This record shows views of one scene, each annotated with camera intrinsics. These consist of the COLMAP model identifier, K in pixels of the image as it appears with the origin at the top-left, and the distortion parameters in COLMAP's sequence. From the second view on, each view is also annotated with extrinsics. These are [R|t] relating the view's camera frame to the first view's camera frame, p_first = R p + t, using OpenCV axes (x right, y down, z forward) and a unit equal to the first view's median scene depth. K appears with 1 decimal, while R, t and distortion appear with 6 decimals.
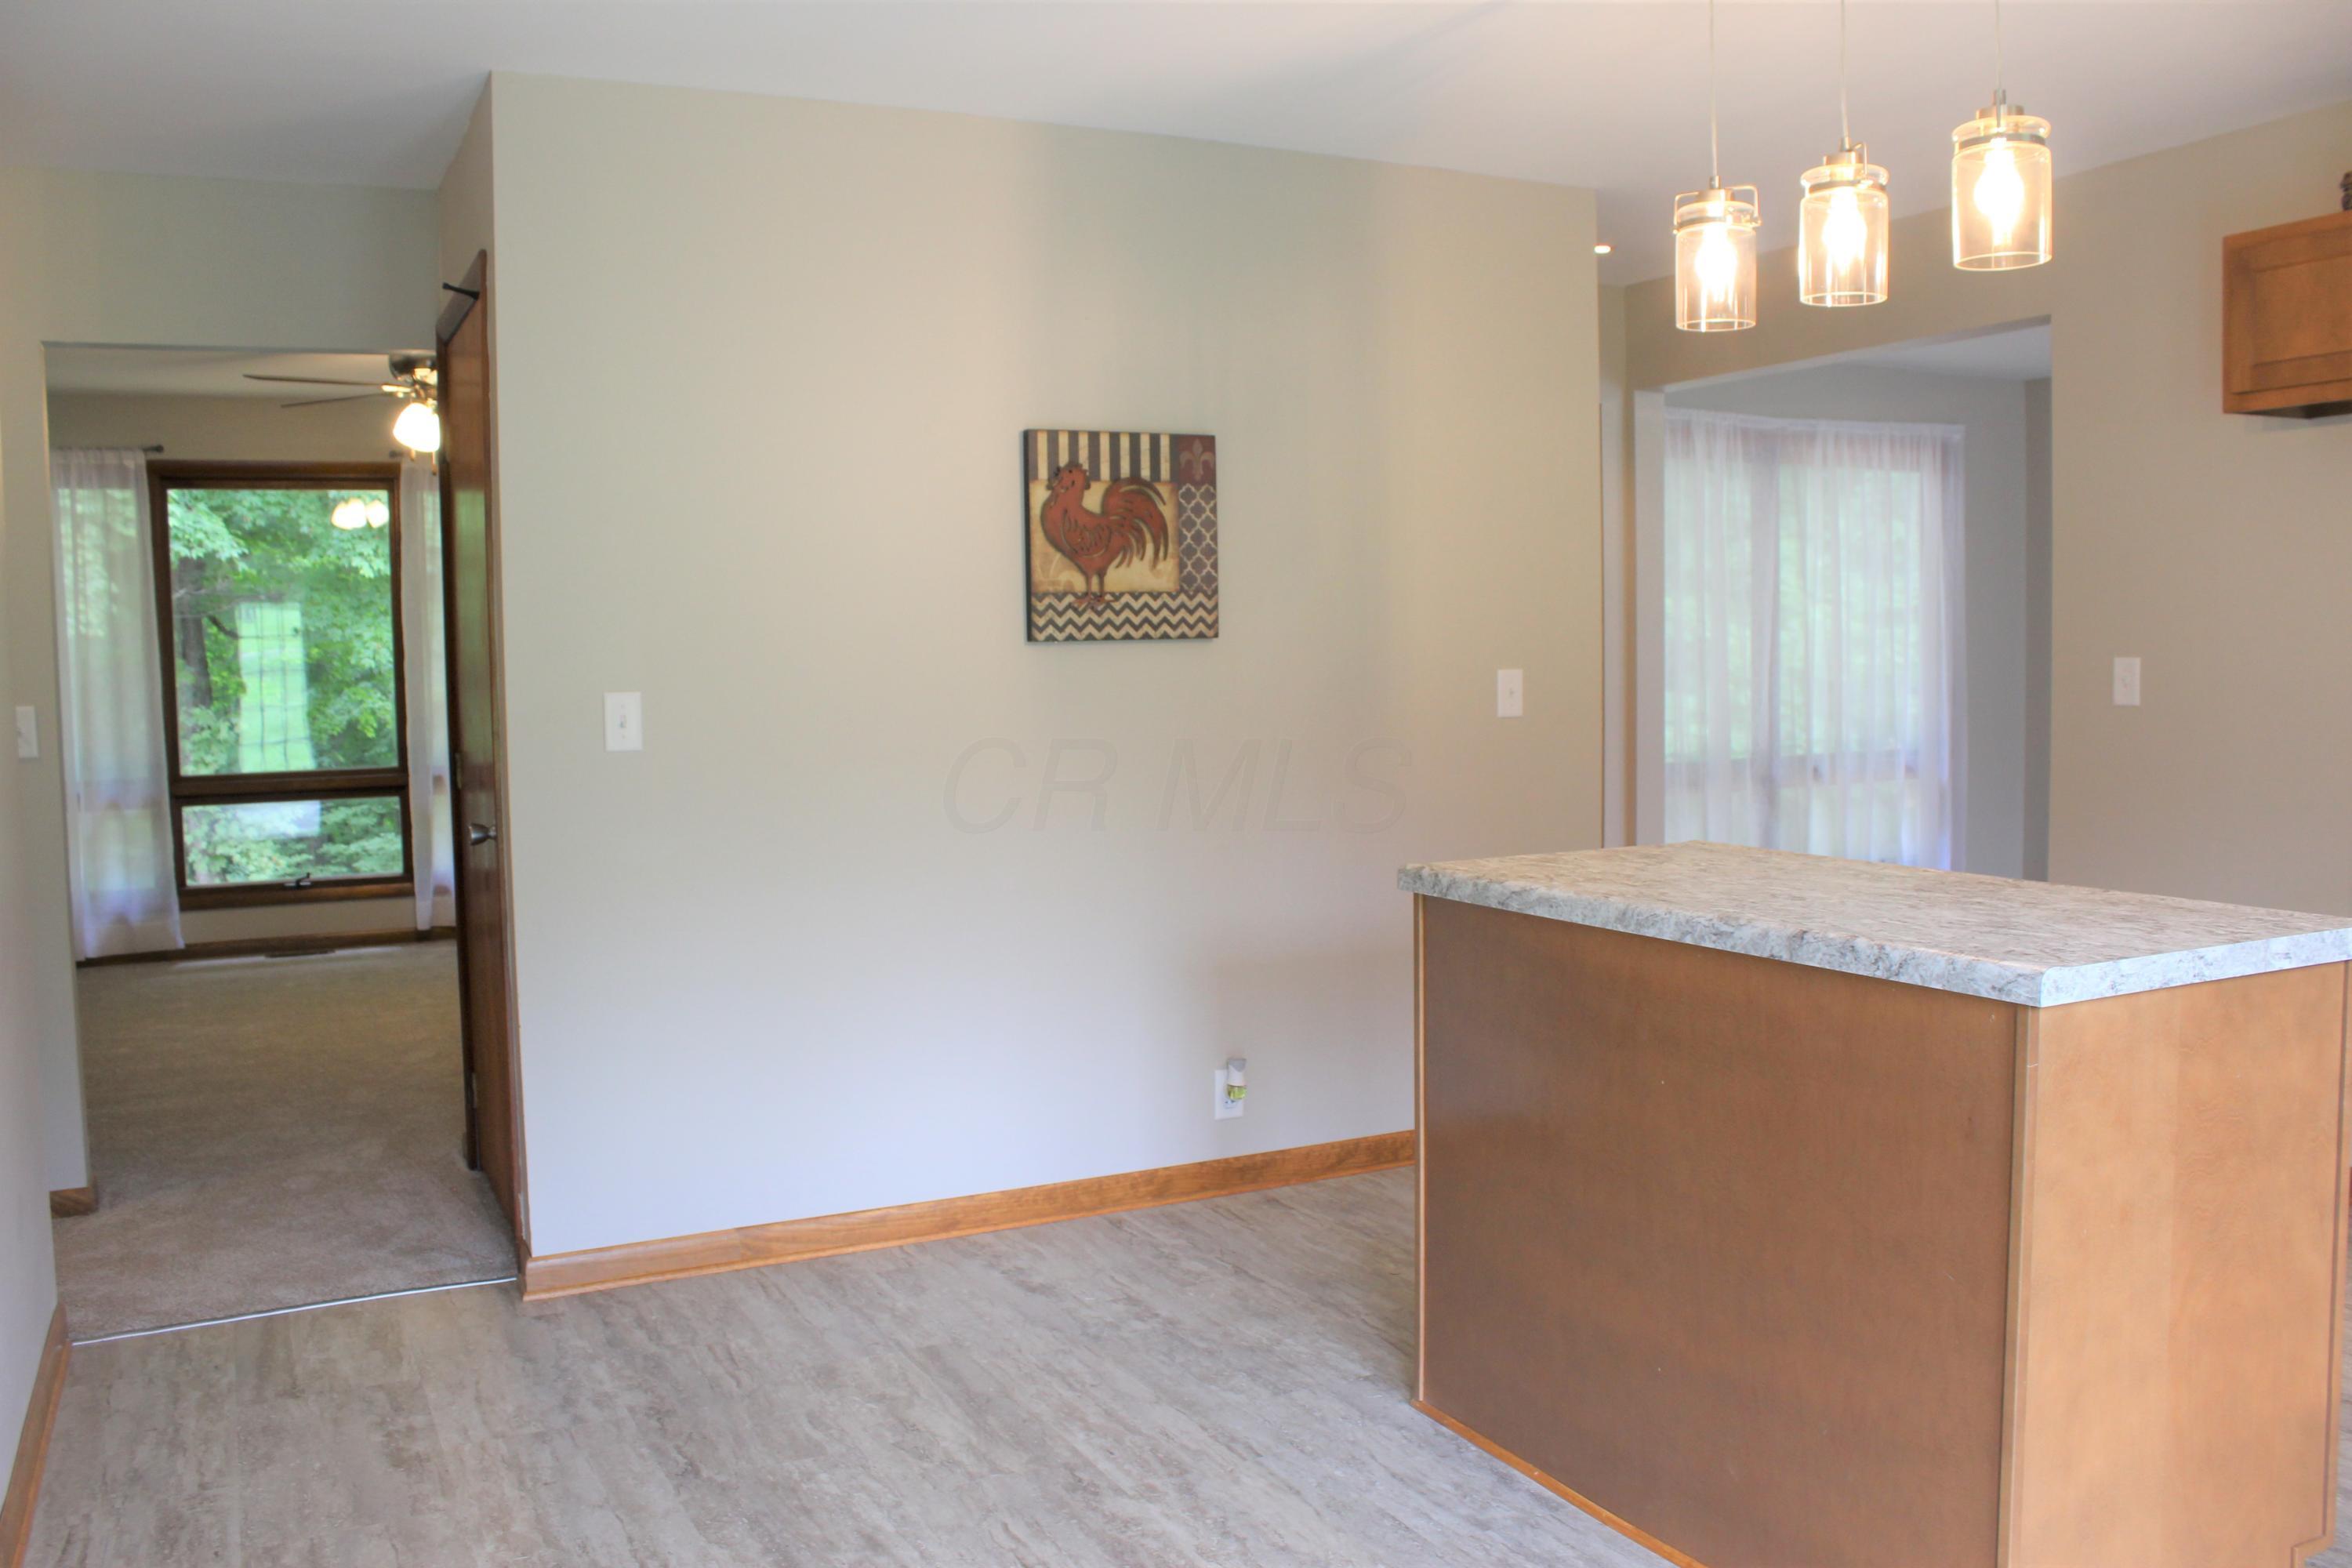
lens RADIAL K [[1970.6, 0, 1163.1], [0, 1970.6, 801.6], [0, 0, 1]] dist [-0.157500, 0.134417]
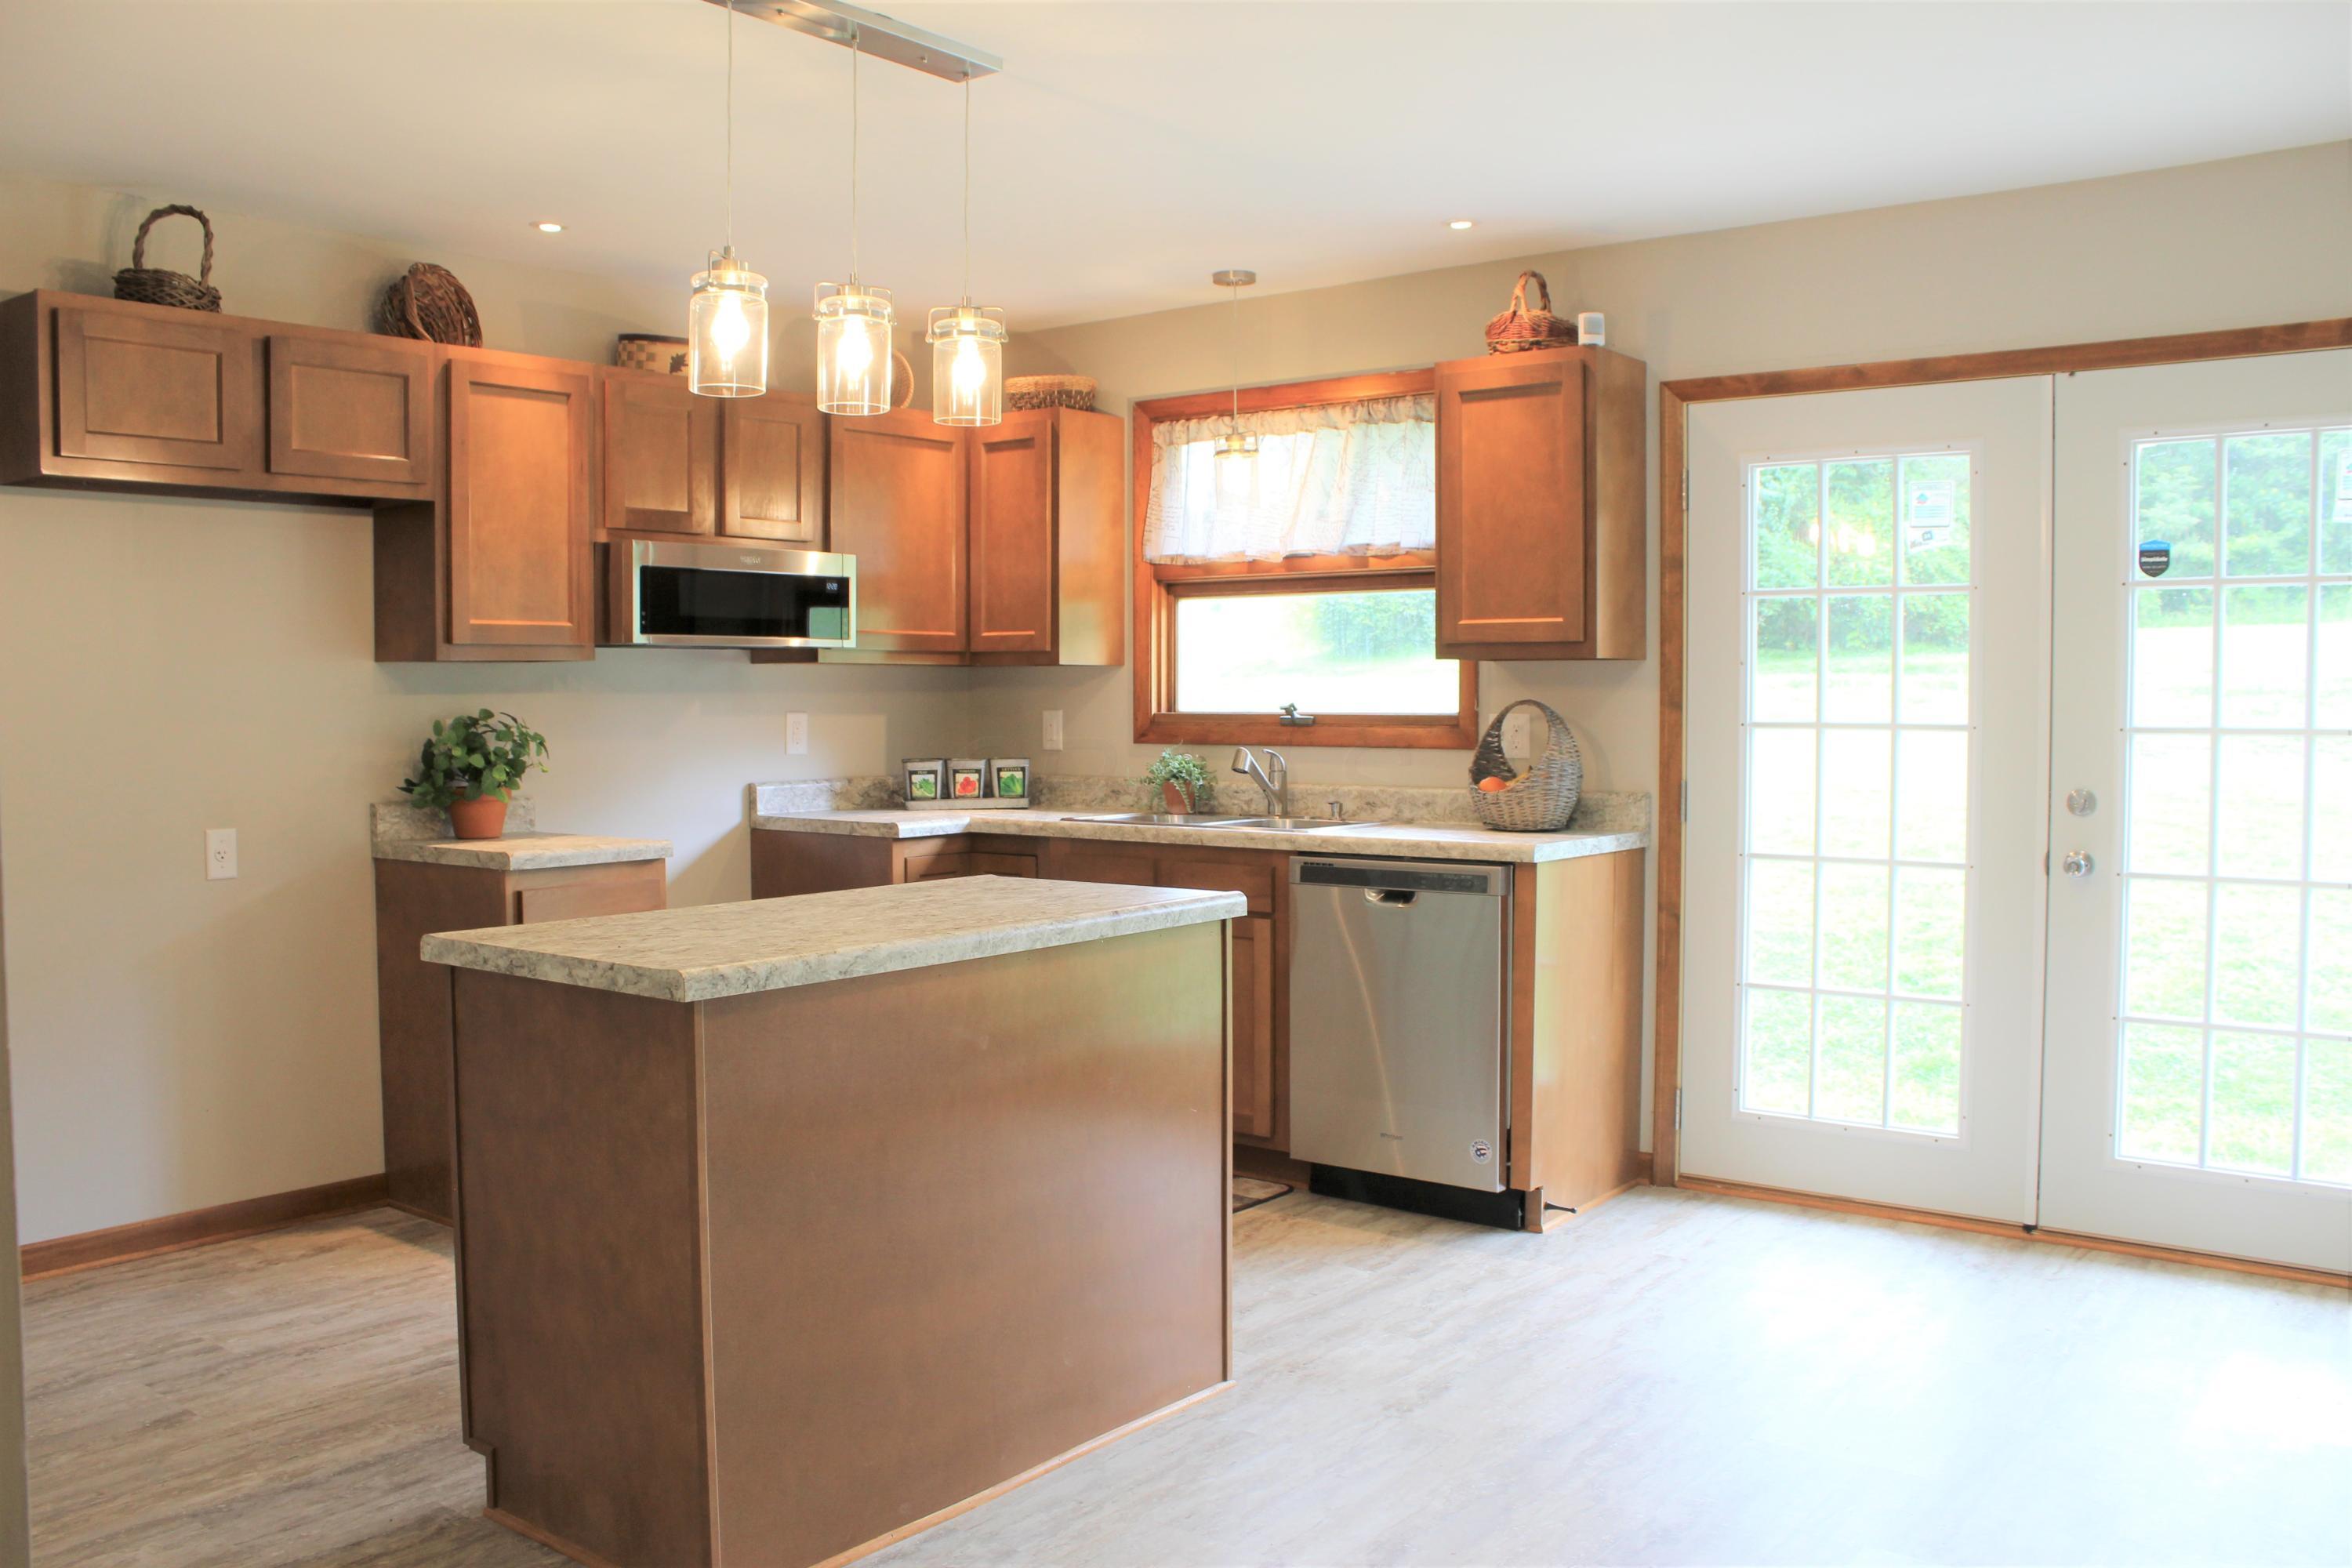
lens RADIAL K [[1970.6, 0, 1167.7], [0, 1970.6, 785.5], [0, 0, 1]] dist [-0.157500, 0.134417]
pose [[-0.439854, -0.031628, 0.897512, -0.740268], [0.074573, 0.994642, 0.071597, -0.093795], [-0.894968, 0.098422, -0.435138, 1.259807]]
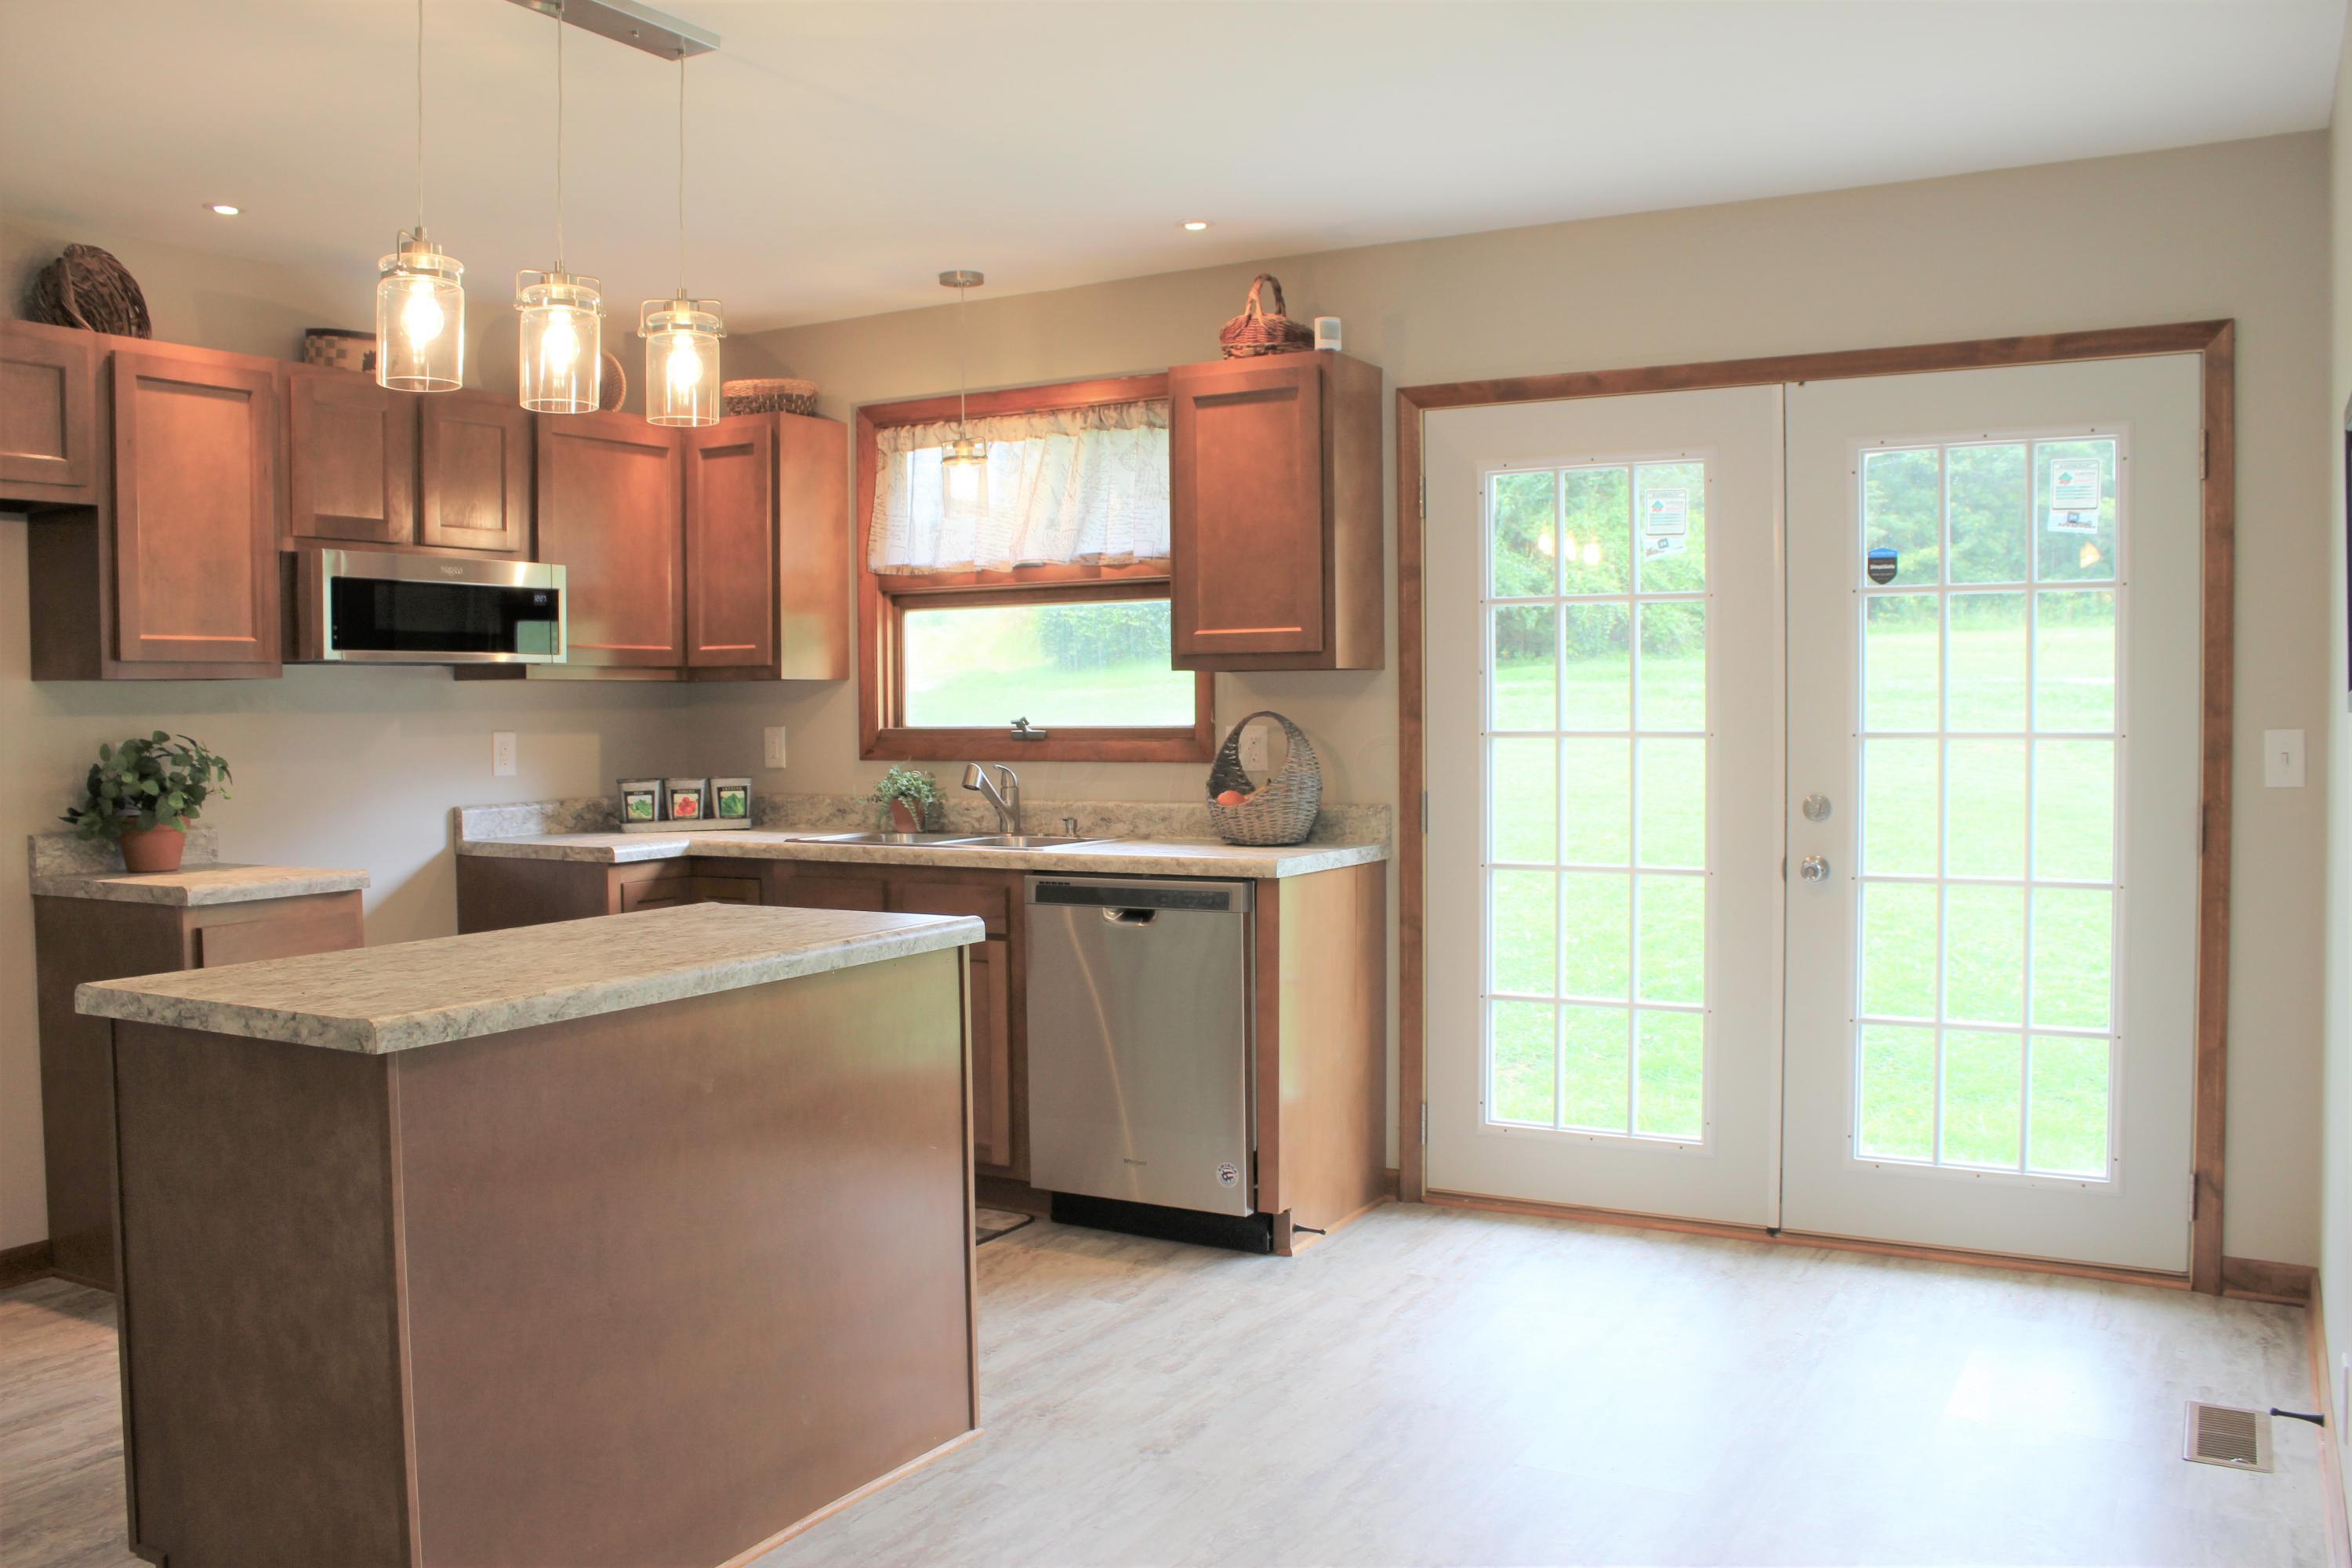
lens RADIAL K [[1970.6, 0, 1166.6], [0, 1970.6, 775.2], [0, 0, 1]] dist [-0.157500, 0.134417]
pose [[-0.561047, -0.015021, 0.827648, -0.689911], [0.077980, 0.994430, 0.070909, -0.094071], [-0.824103, 0.104323, -0.556751, 1.241413]]
